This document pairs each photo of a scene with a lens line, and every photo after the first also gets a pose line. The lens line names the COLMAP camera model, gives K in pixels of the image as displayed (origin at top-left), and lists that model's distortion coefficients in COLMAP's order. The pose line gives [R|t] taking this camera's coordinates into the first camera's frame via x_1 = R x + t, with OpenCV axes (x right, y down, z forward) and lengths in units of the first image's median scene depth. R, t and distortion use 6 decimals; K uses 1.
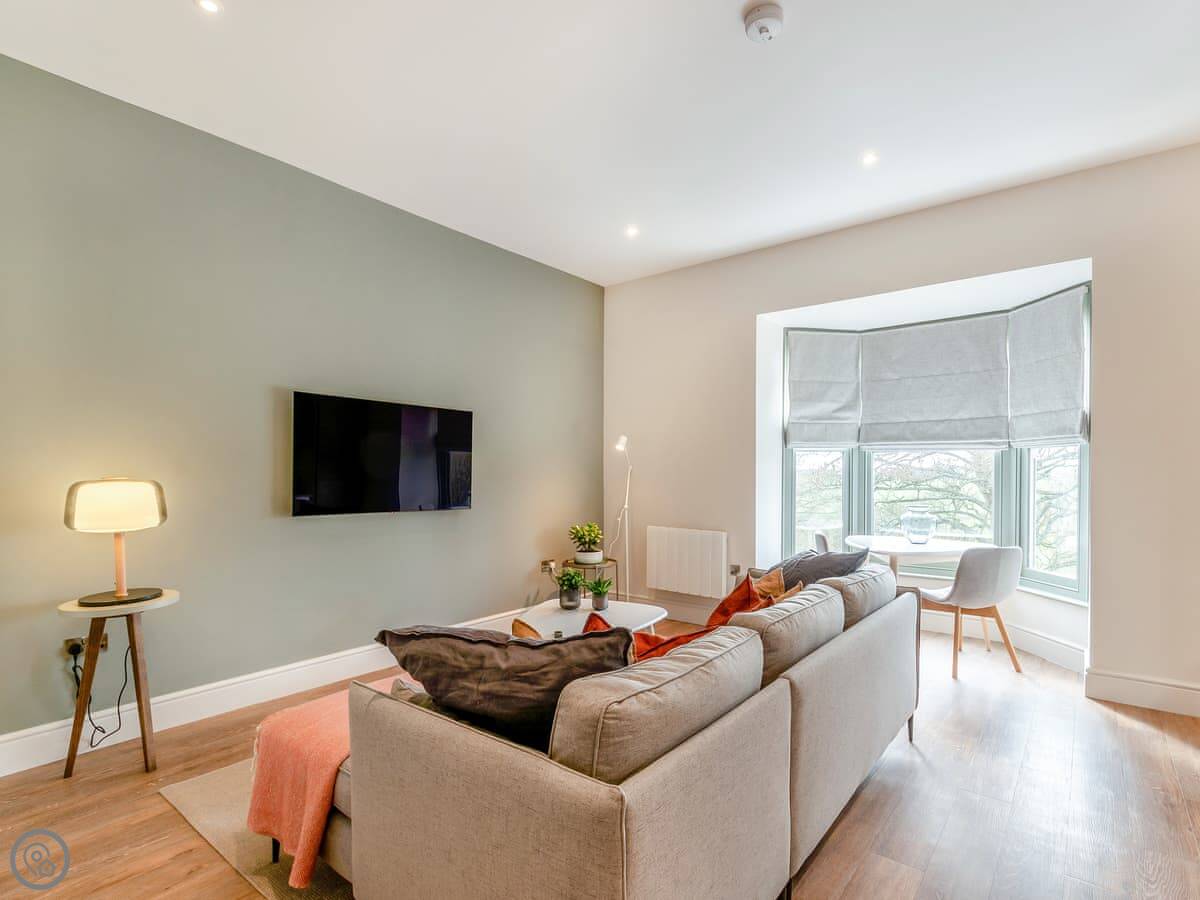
lens RADIAL K [[611.2, 0, 609.1], [0, 611.2, 472.8], [0, 0, 1]] dist [0.012859, 0.000391]
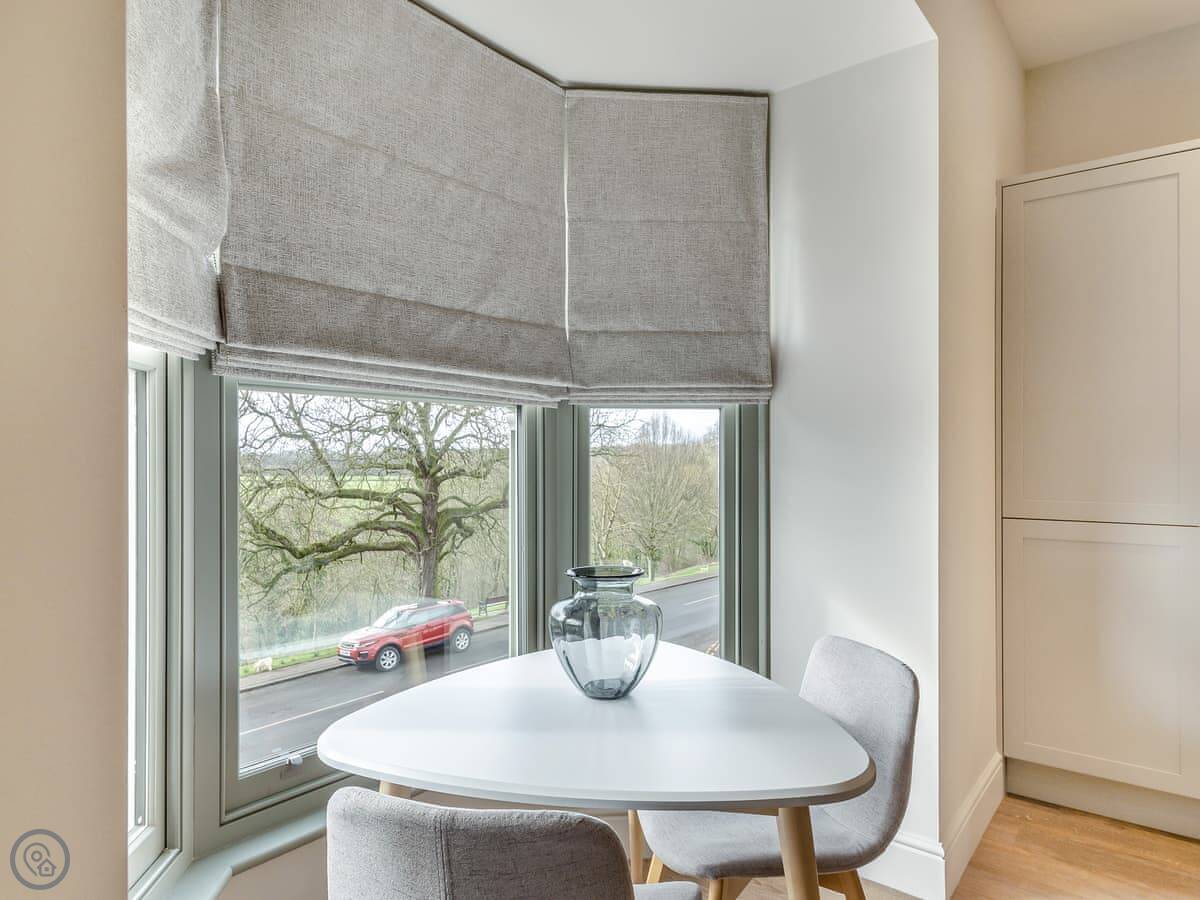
lens RADIAL K [[740.5, 0, 598.2], [0, 740.5, 453.8], [0, 0, 1]] dist [0.020405, 0.000285]
pose [[-0.015103, 0.005168, 0.999873, 0.124166], [0.003807, 0.999980, -0.005111, -0.001852], [-0.999879, 0.003729, -0.015123, 0.954314]]
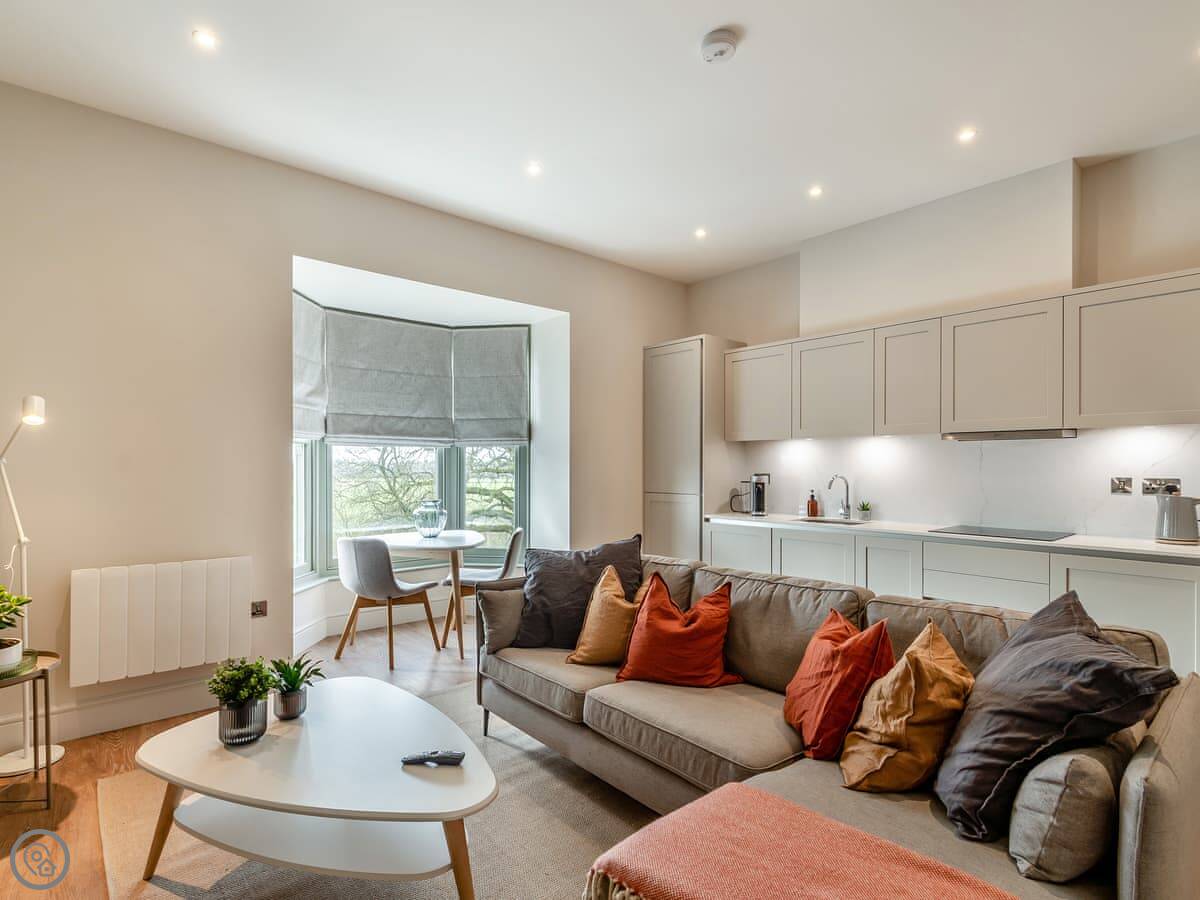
lens RADIAL K [[609.1, 0, 552.0], [0, 609.1, 470.6], [0, 0, 1]] dist [0.015423, -0.000090]
pose [[0.205168, -0.009620, 0.978679, -0.428618], [0.003362, 0.999953, 0.009124, -0.003566], [-0.978721, 0.001418, 0.205191, 0.560462]]
